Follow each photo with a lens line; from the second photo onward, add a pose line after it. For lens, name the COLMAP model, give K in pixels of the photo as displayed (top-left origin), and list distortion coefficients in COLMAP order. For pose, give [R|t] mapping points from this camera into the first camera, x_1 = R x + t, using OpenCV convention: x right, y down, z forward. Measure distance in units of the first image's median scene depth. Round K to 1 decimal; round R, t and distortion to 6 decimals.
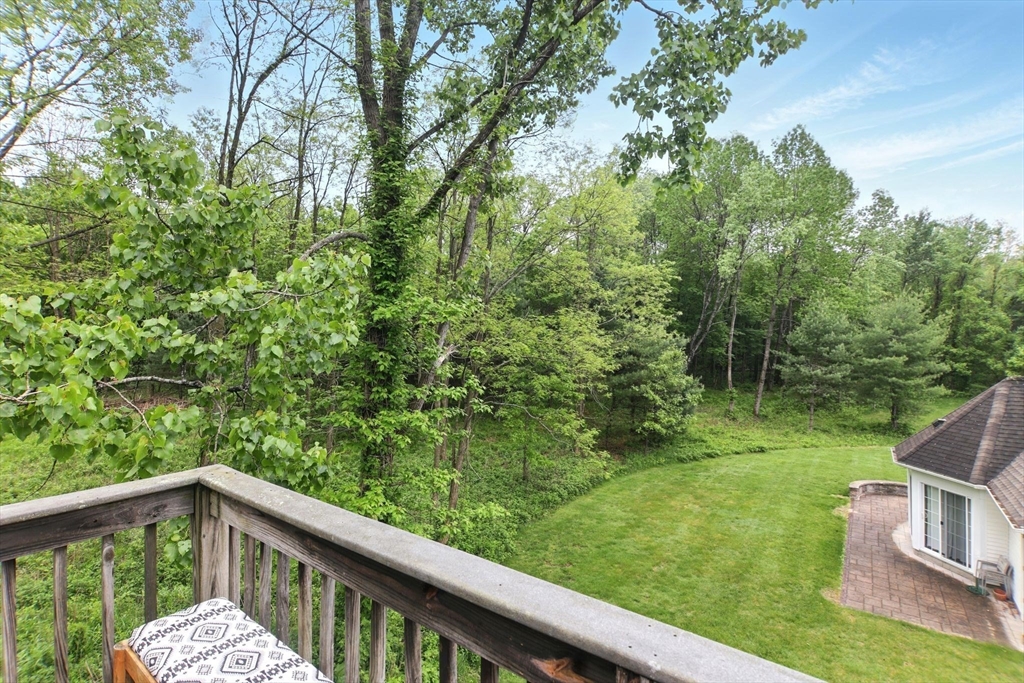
lens RADIAL K [[481.5, 0, 518.2], [0, 481.5, 338.5], [0, 0, 1]] dist [-0.003784, -0.007499]
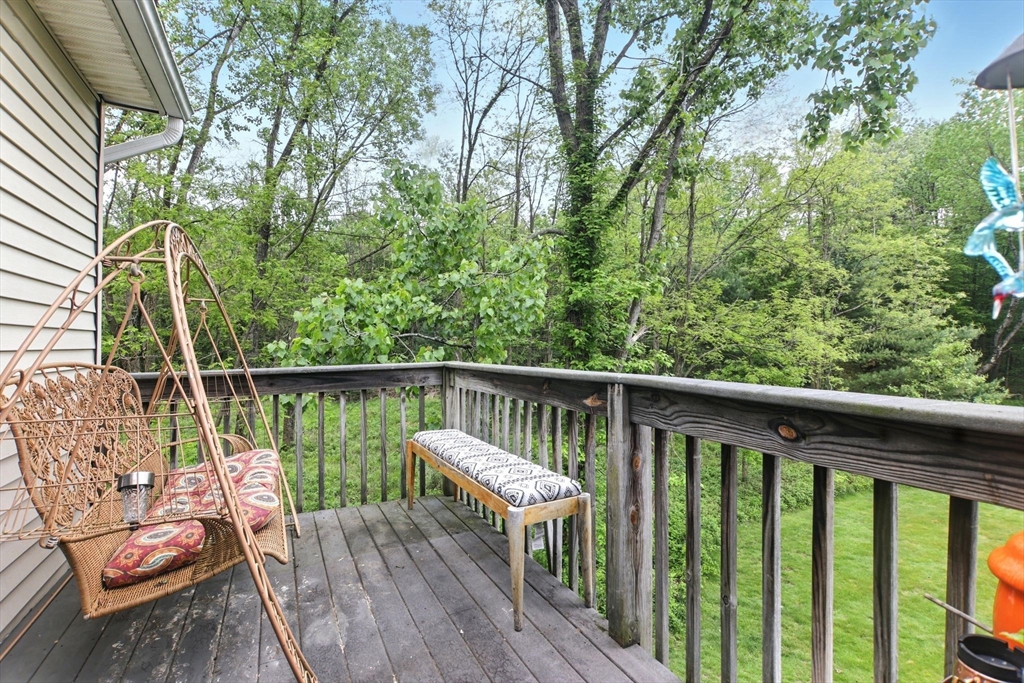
lens RADIAL K [[481.5, 0, 515.8], [0, 481.5, 341.3], [0, 0, 1]] dist [-0.003784, -0.007499]
pose [[0.903287, -0.016340, -0.428725, 0.069801], [0.019249, 0.999812, 0.002449, 0.045019], [0.428605, -0.010465, 0.903432, -0.101166]]
